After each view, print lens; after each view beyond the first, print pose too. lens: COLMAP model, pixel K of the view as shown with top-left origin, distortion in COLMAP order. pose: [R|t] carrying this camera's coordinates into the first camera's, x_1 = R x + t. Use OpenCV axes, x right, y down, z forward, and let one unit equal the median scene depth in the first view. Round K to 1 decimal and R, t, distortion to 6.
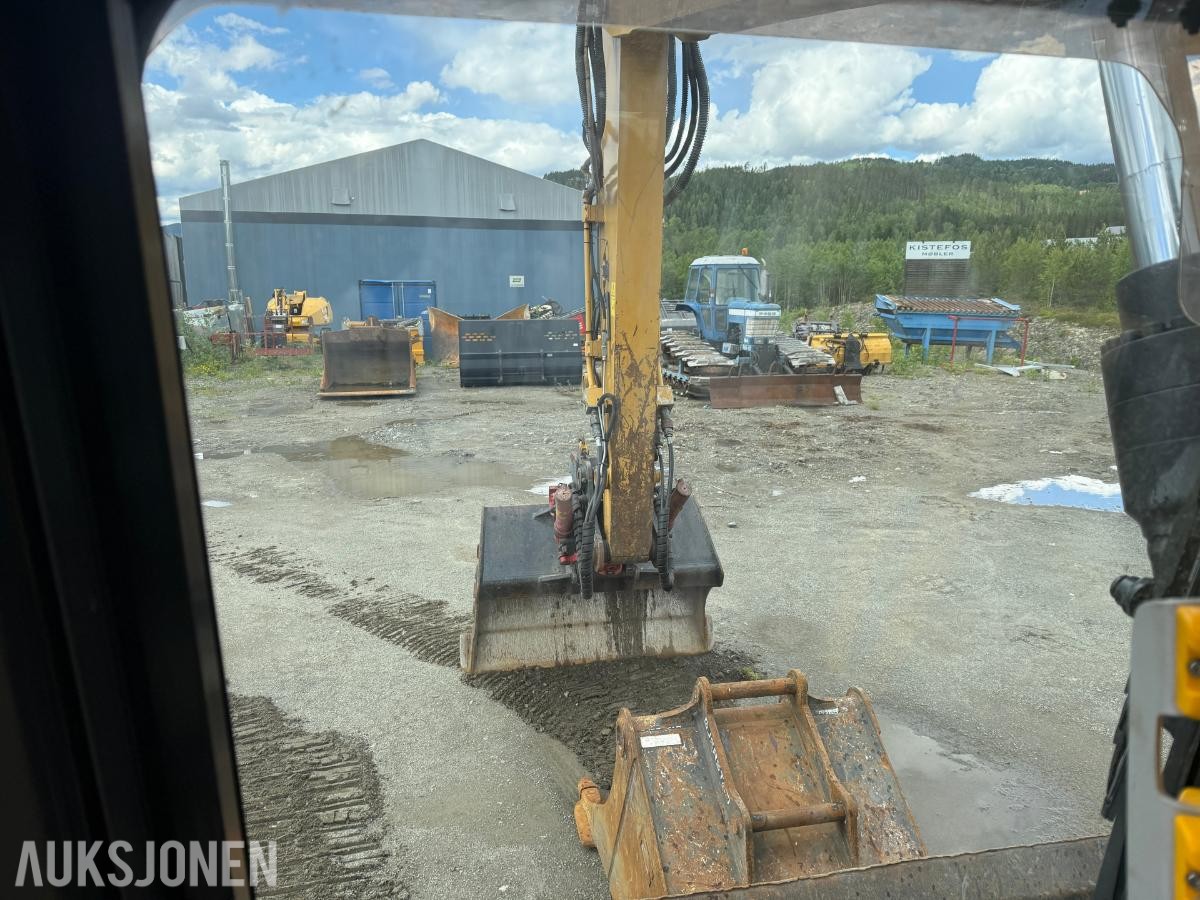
lens RADIAL K [[841.8, 0, 618.5], [0, 841.8, 448.9], [0, 0, 1]] dist [0.116723, -0.254535]
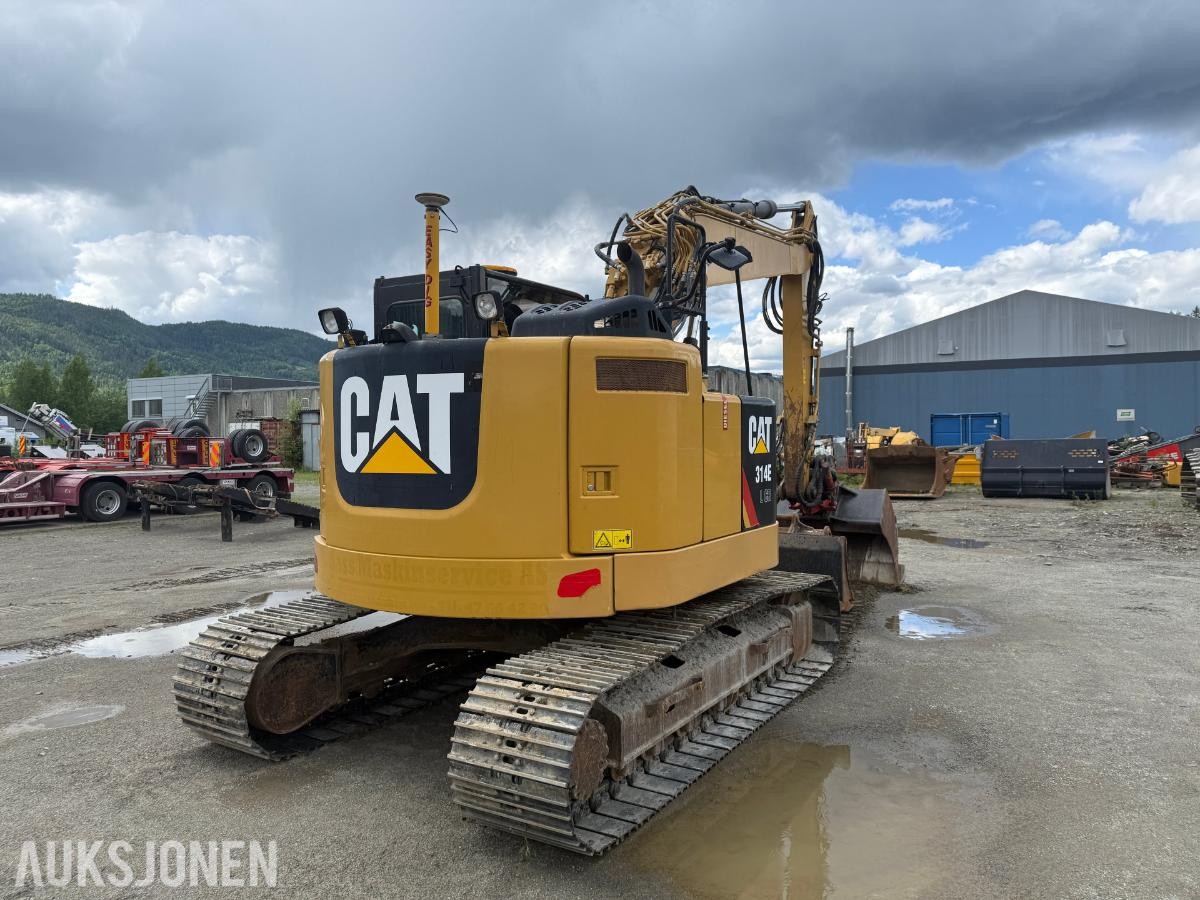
lens RADIAL K [[835.1, 0, 600.0], [0, 835.1, 450.0], [0, 0, 1]] dist [0.082435, -0.117650]
pose [[0.720519, 0.000031, -0.693435, 0.231875], [-0.120972, 0.984671, -0.125652, 0.070507], [0.682802, 0.174421, 0.709478, -0.179619]]
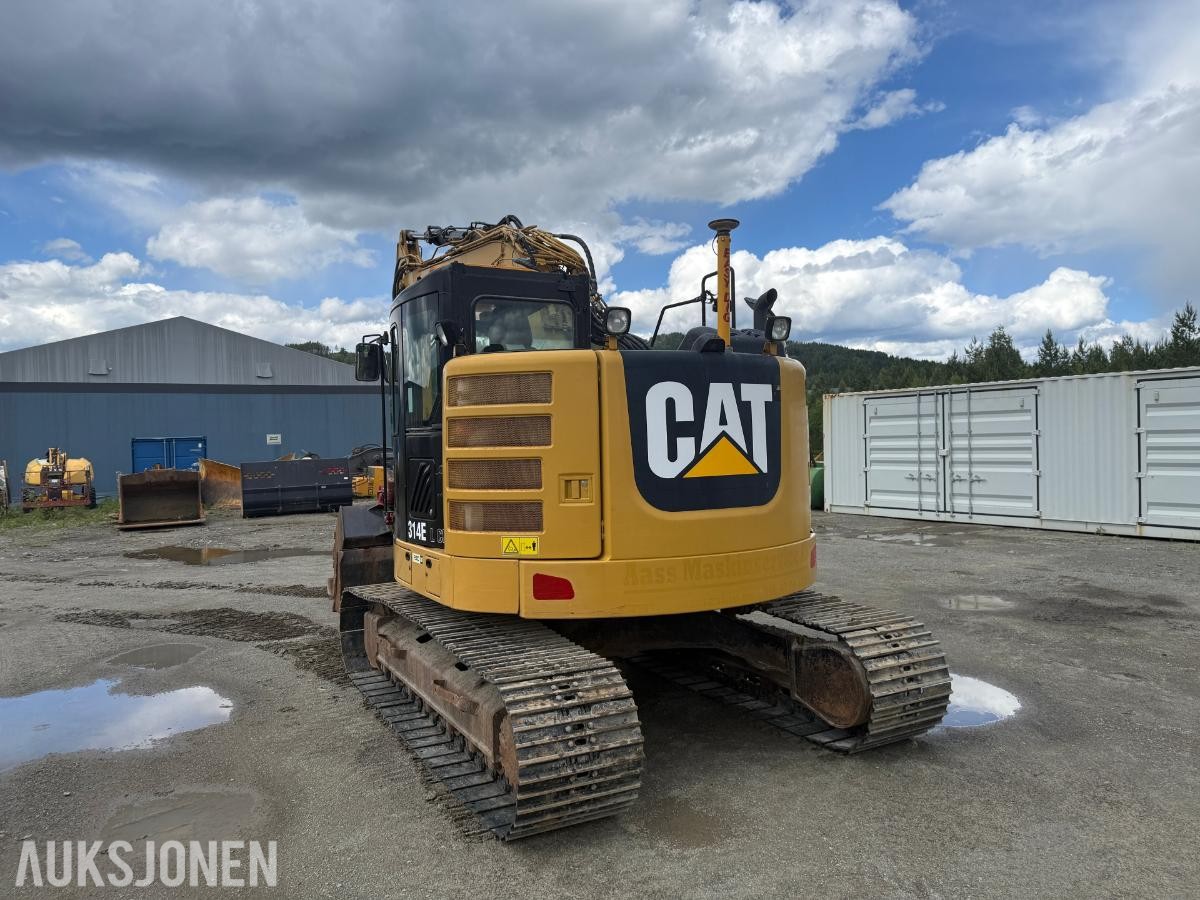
lens RADIAL K [[840.0, 0, 604.2], [0, 840.0, 442.4], [0, 0, 1]] dist [0.063553, -0.095272]
pose [[0.960388, -0.031493, 0.276882, -0.027163], [0.085717, 0.978807, -0.185983, 0.085154], [-0.265157, 0.202349, 0.942733, -0.262170]]
